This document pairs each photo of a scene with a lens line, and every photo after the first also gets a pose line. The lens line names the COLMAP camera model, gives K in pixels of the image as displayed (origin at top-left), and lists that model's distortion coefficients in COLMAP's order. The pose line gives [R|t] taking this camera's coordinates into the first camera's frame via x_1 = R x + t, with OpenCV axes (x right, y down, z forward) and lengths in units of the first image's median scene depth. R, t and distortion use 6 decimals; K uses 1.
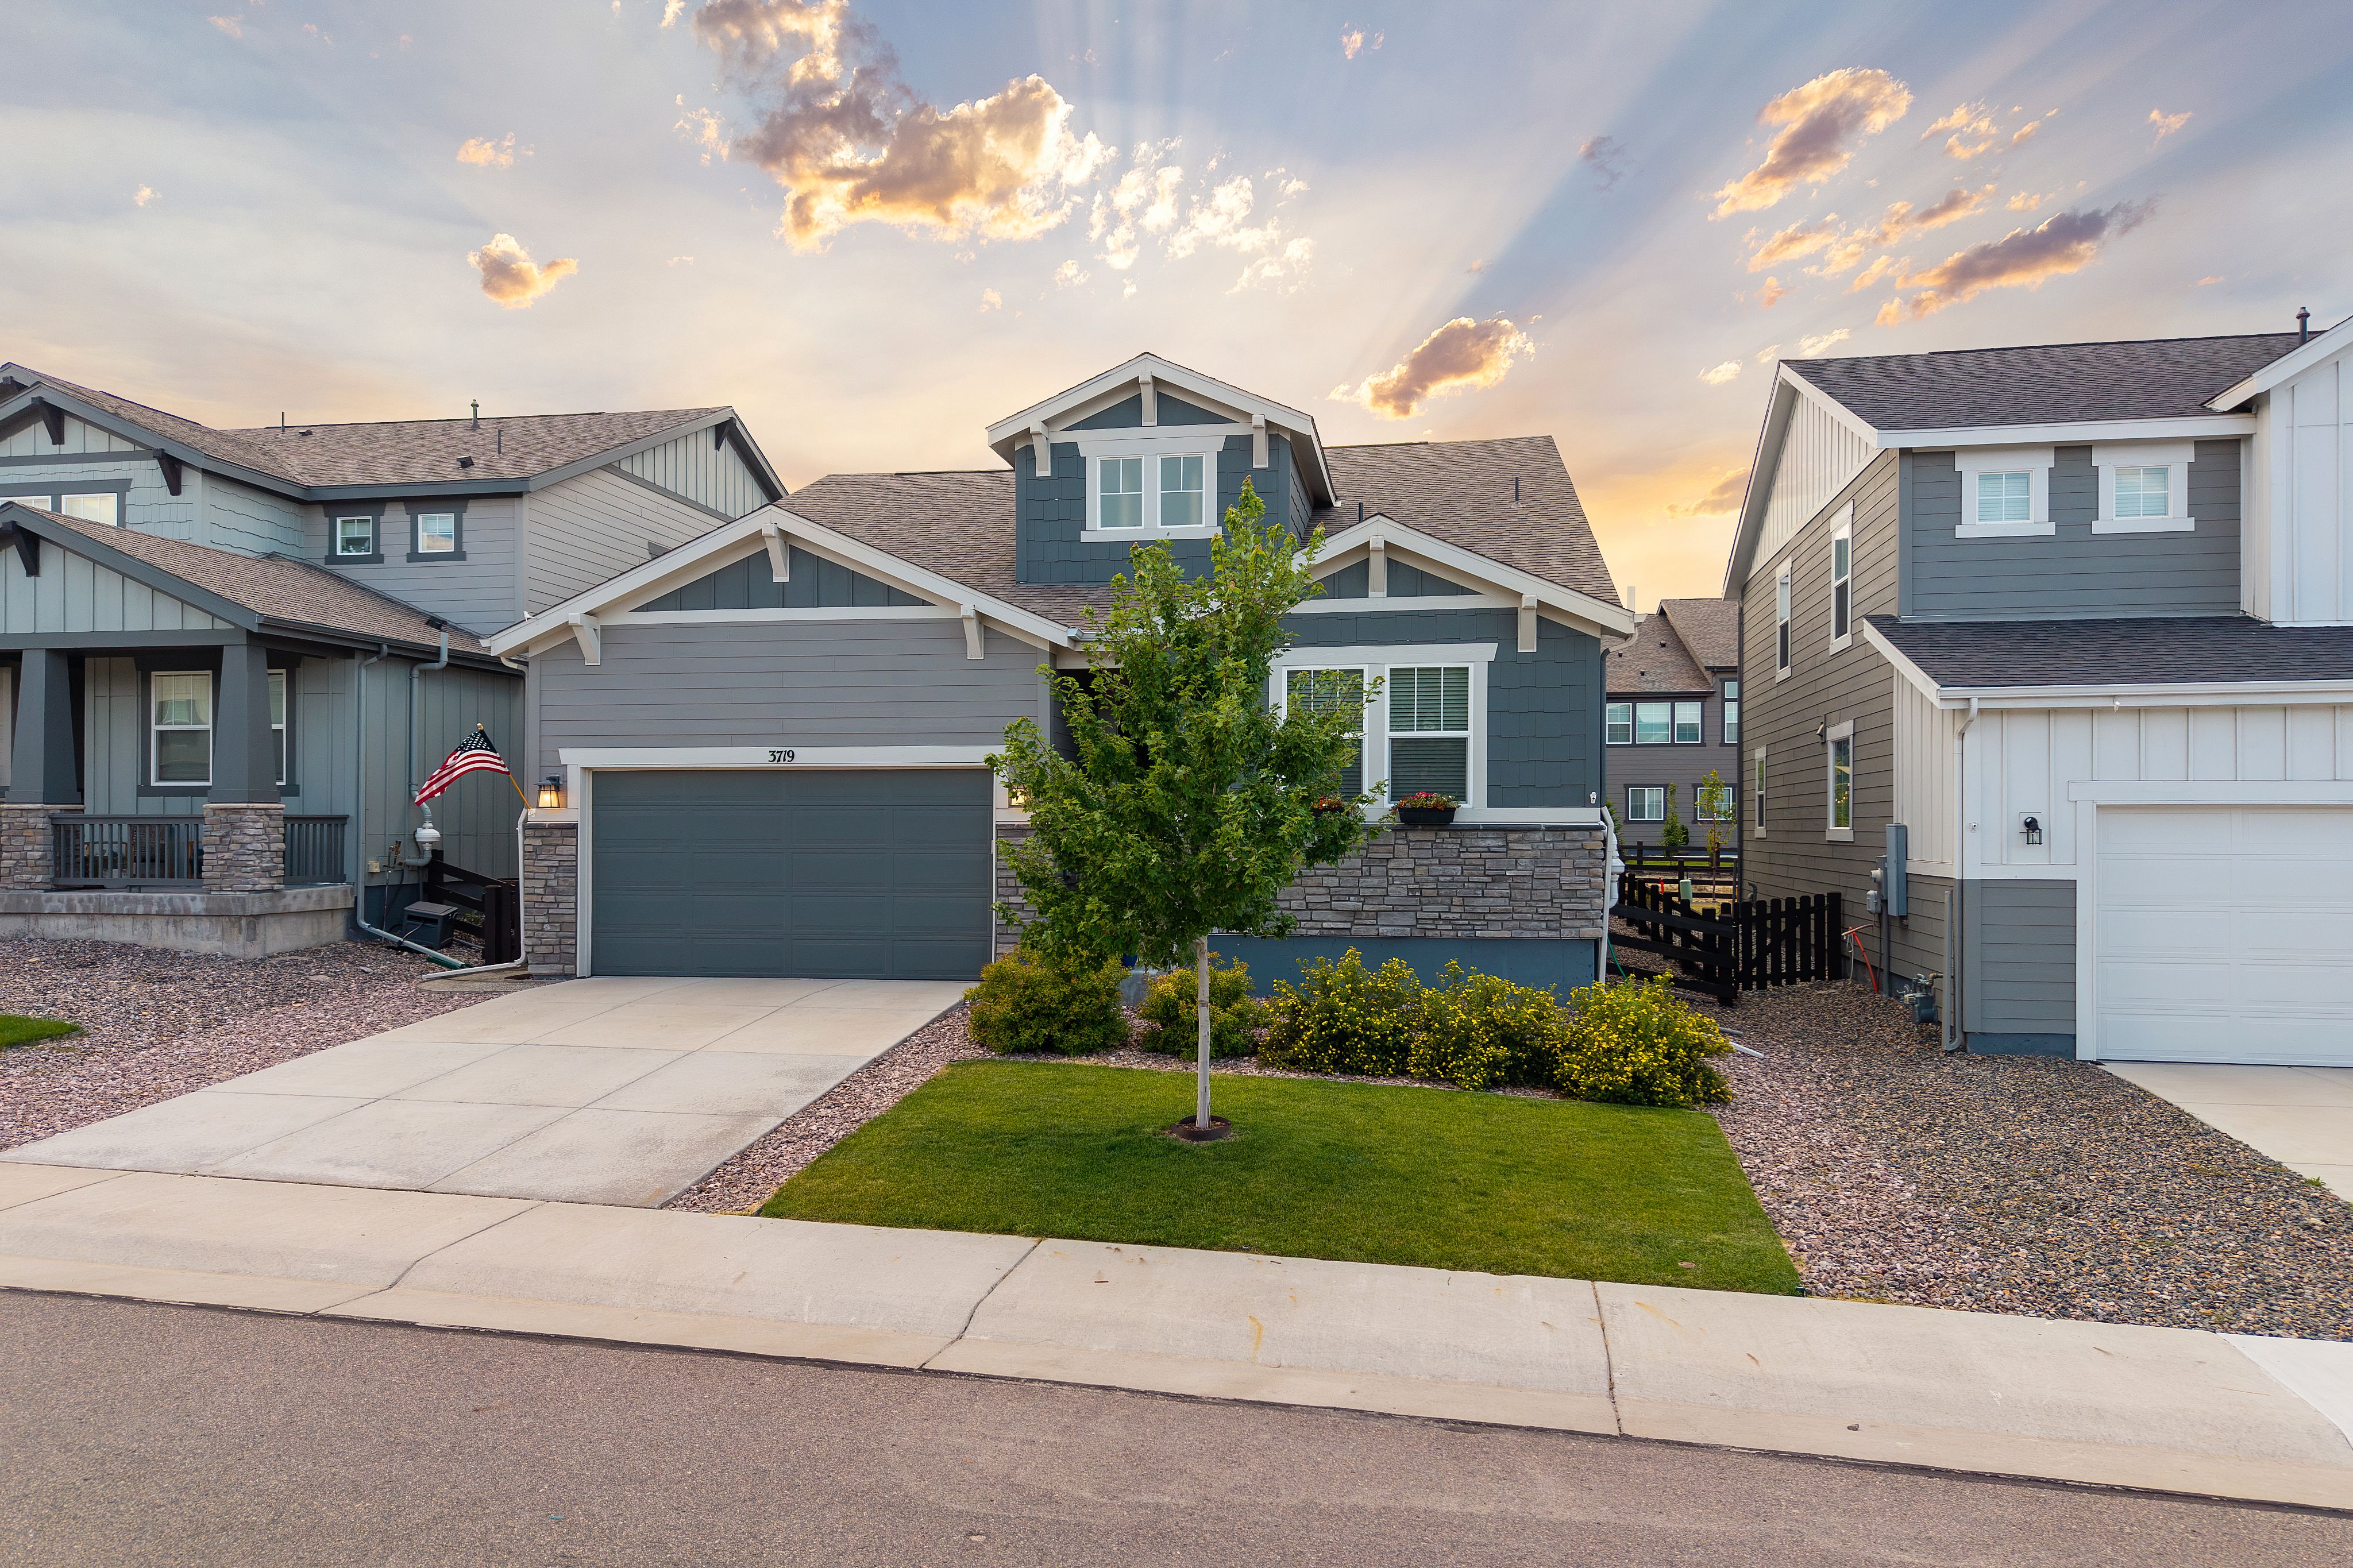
lens RADIAL K [[1568.0, 0, 1171.8], [0, 1568.0, 829.3], [0, 0, 1]] dist [0.061732, -0.086764]
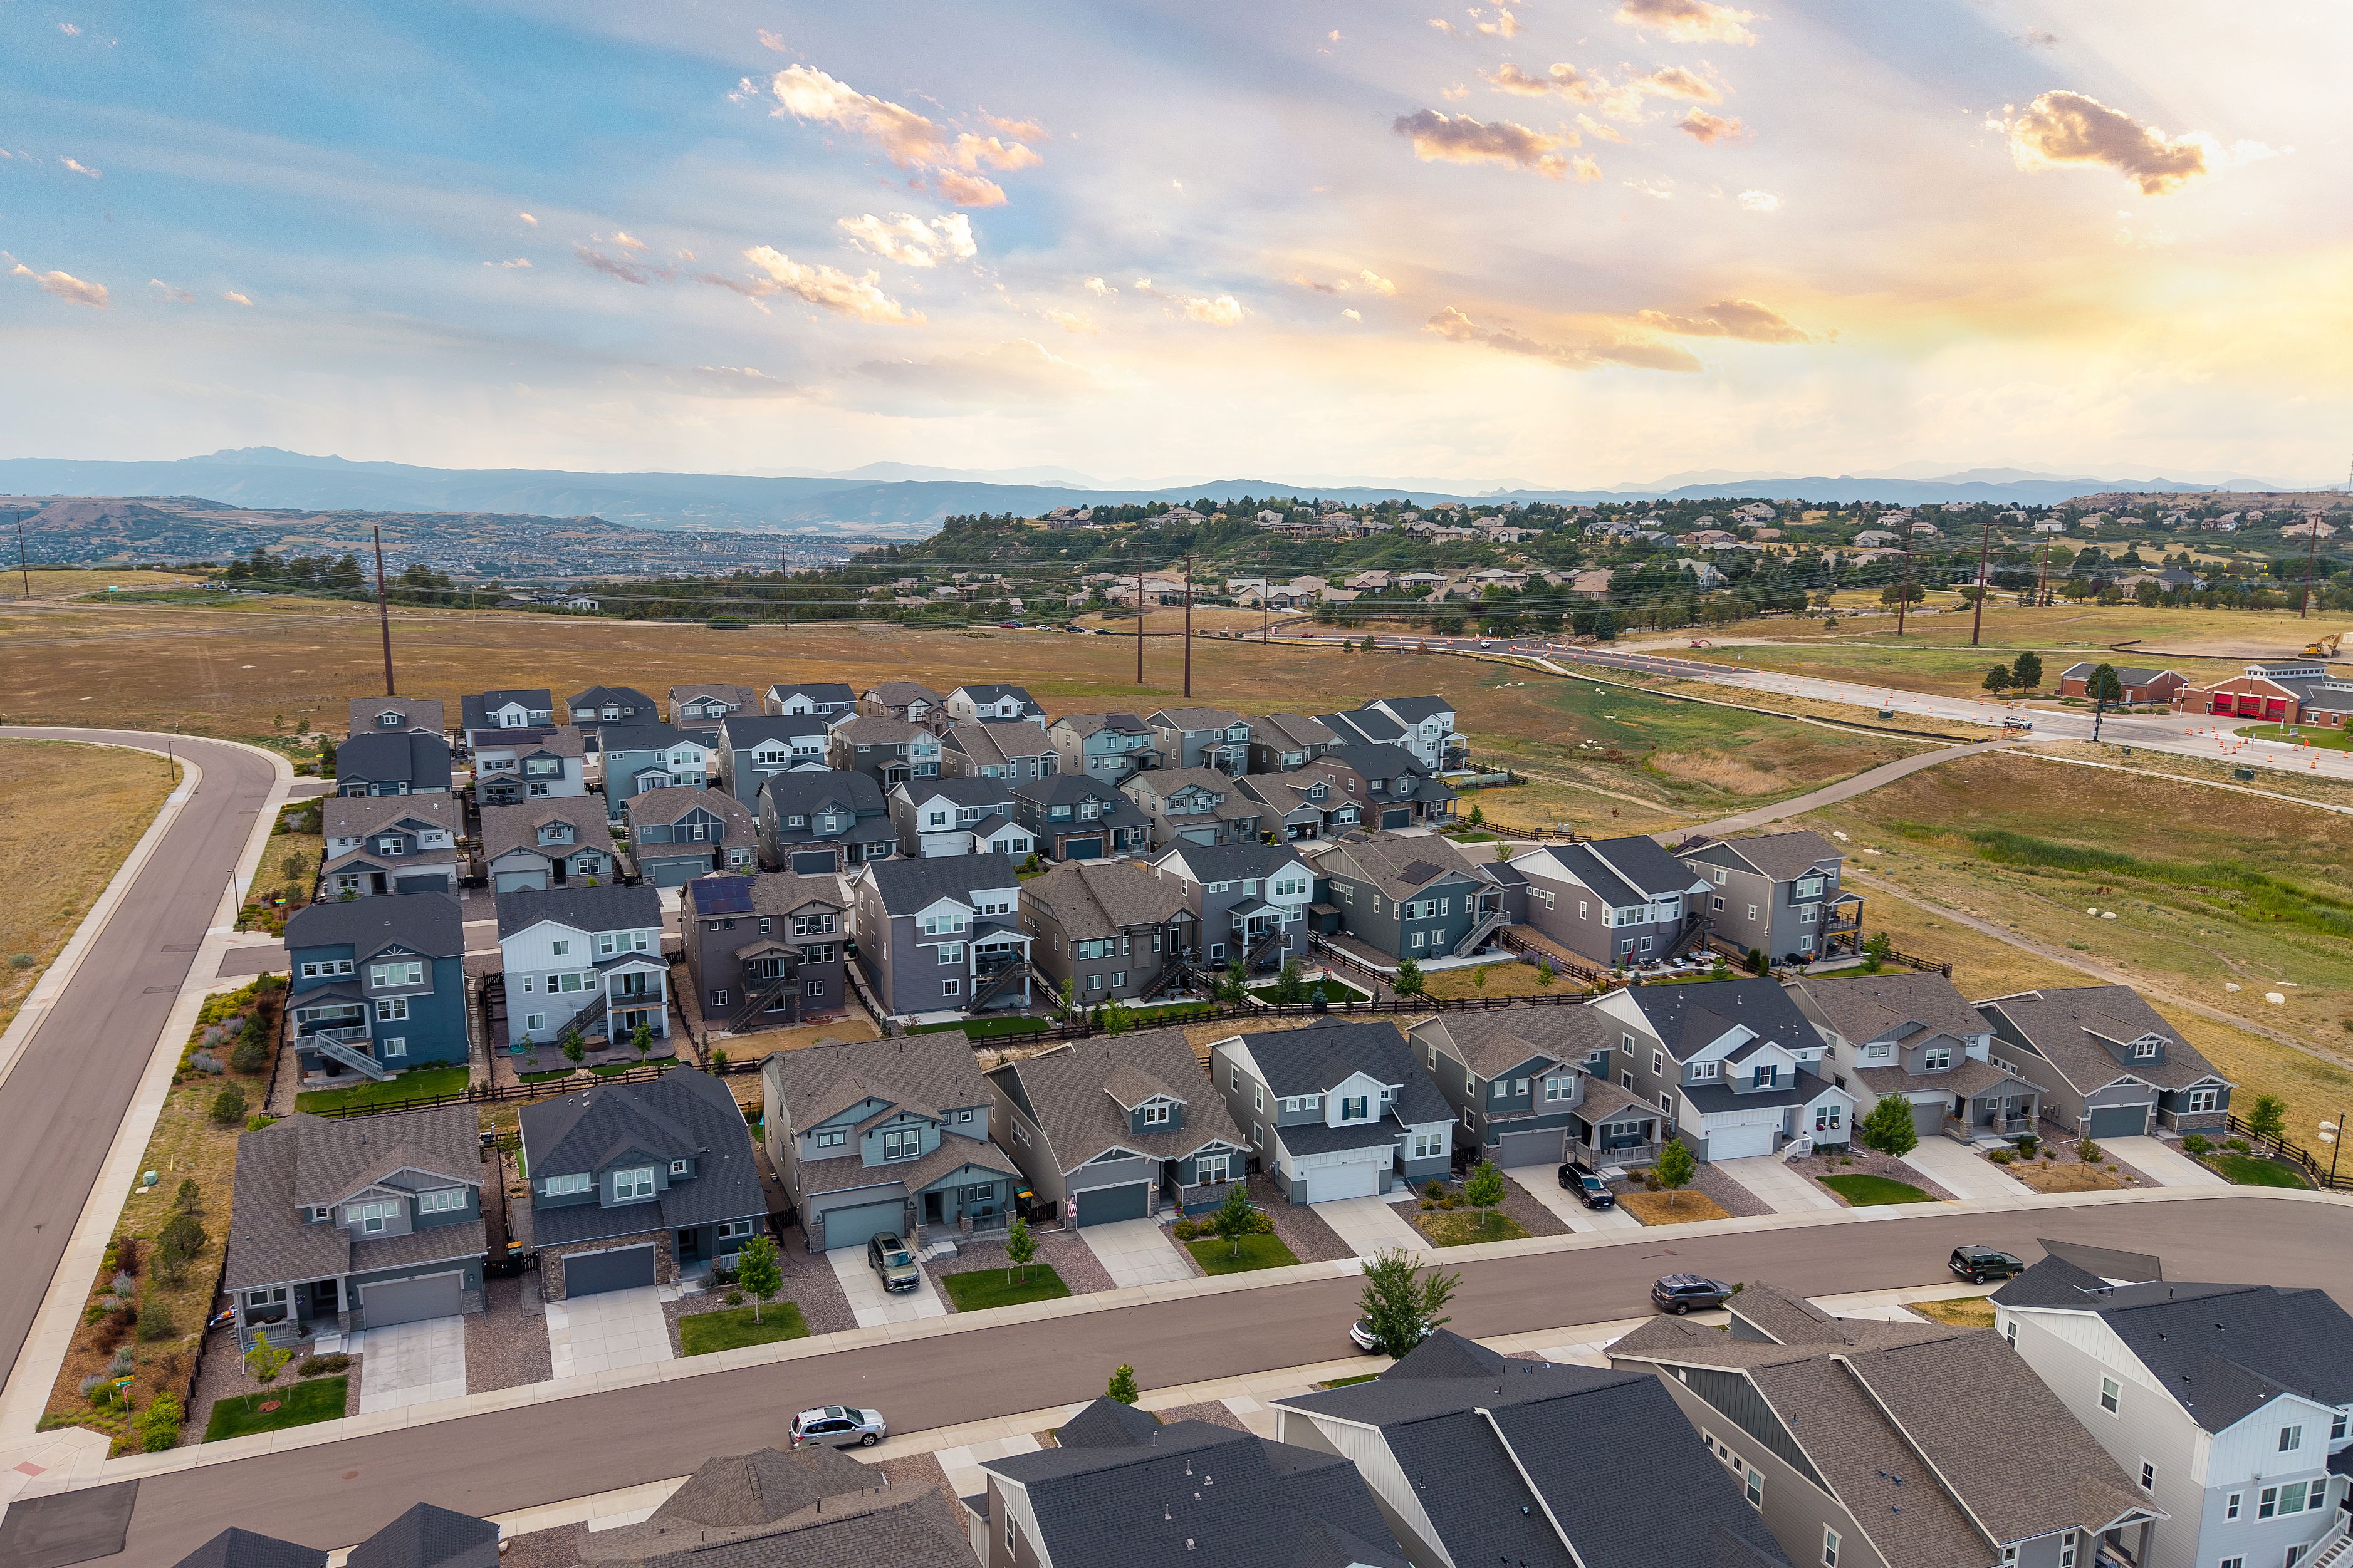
lens RADIAL K [[1707.9, 0, 1128.0], [0, 1707.9, 838.2], [0, 0, 1]] dist [0.065083, -0.092635]
pose [[0.856716, -0.093865, 0.507175, -3.060506], [-0.002676, 0.982479, 0.186353, -2.309069], [-0.515781, -0.161009, 0.841454, -3.792785]]
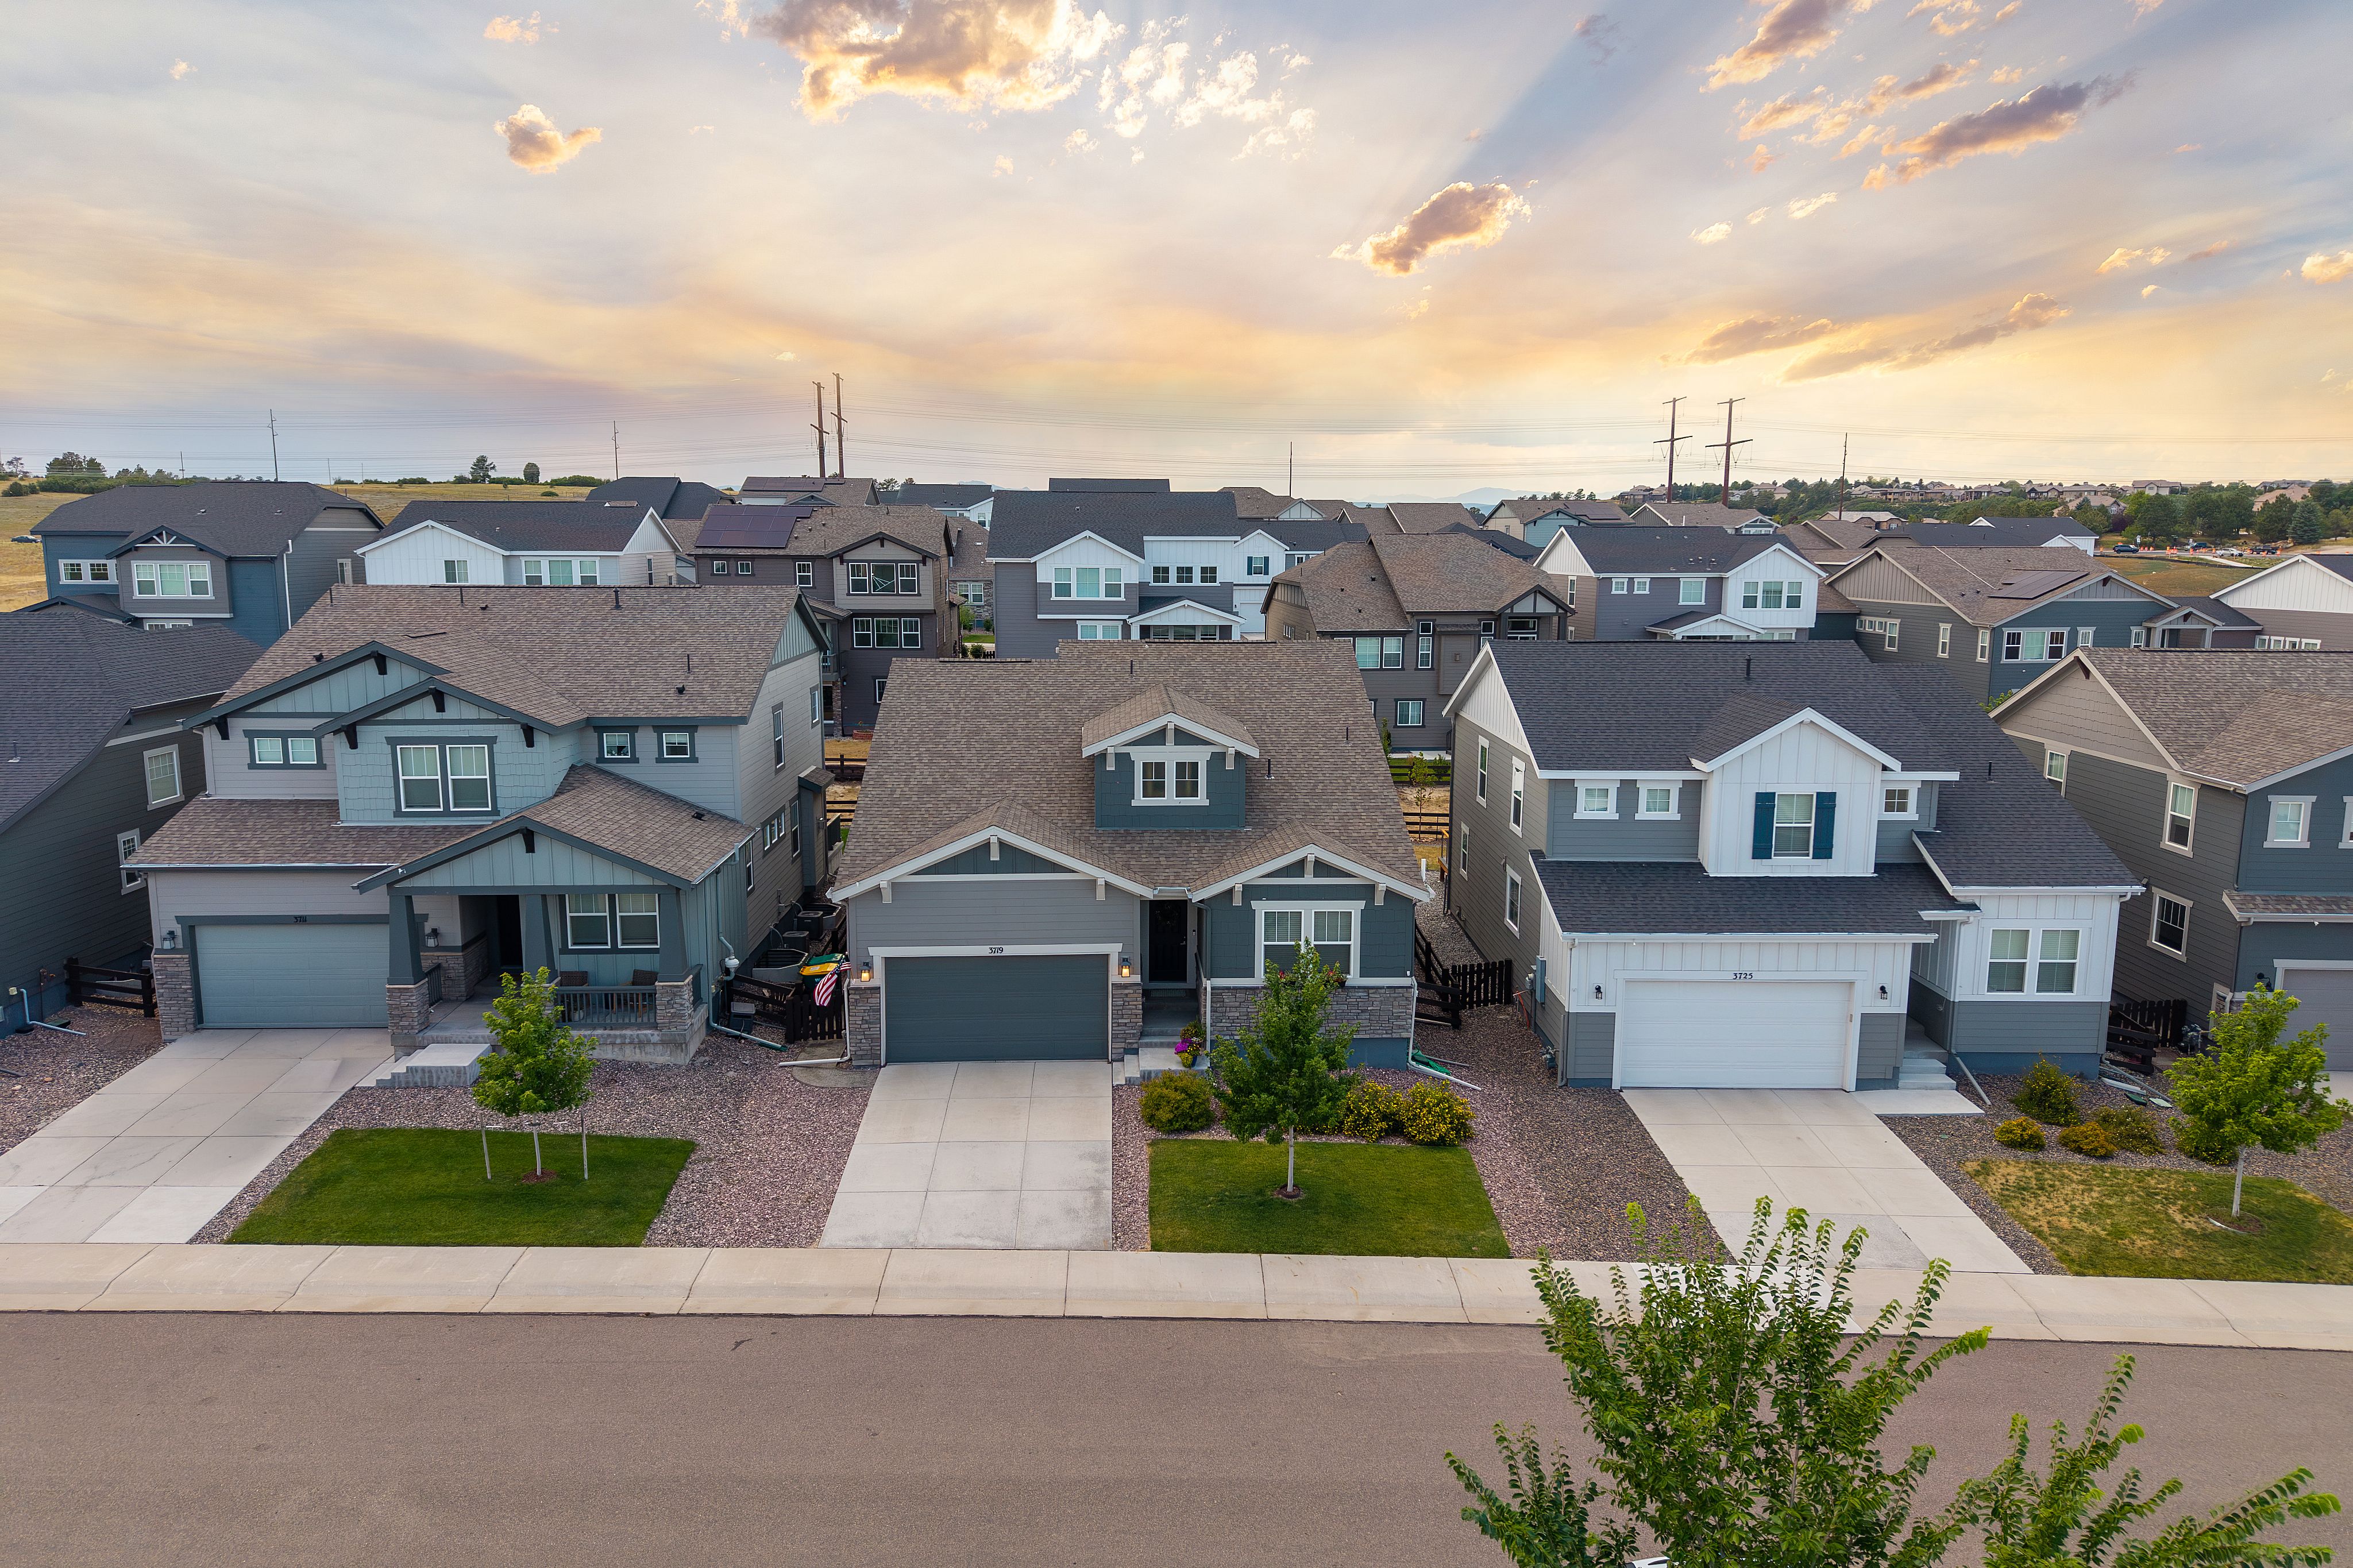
lens RADIAL K [[1561.5, 0, 1176.5], [0, 1561.5, 784.0], [0, 0, 1]] dist [0.060817, -0.088257]
pose [[0.978009, -0.029773, 0.206425, -0.407473], [-0.002841, 0.987764, 0.155927, -0.526612], [-0.208541, -0.153084, 0.965958, -0.813183]]
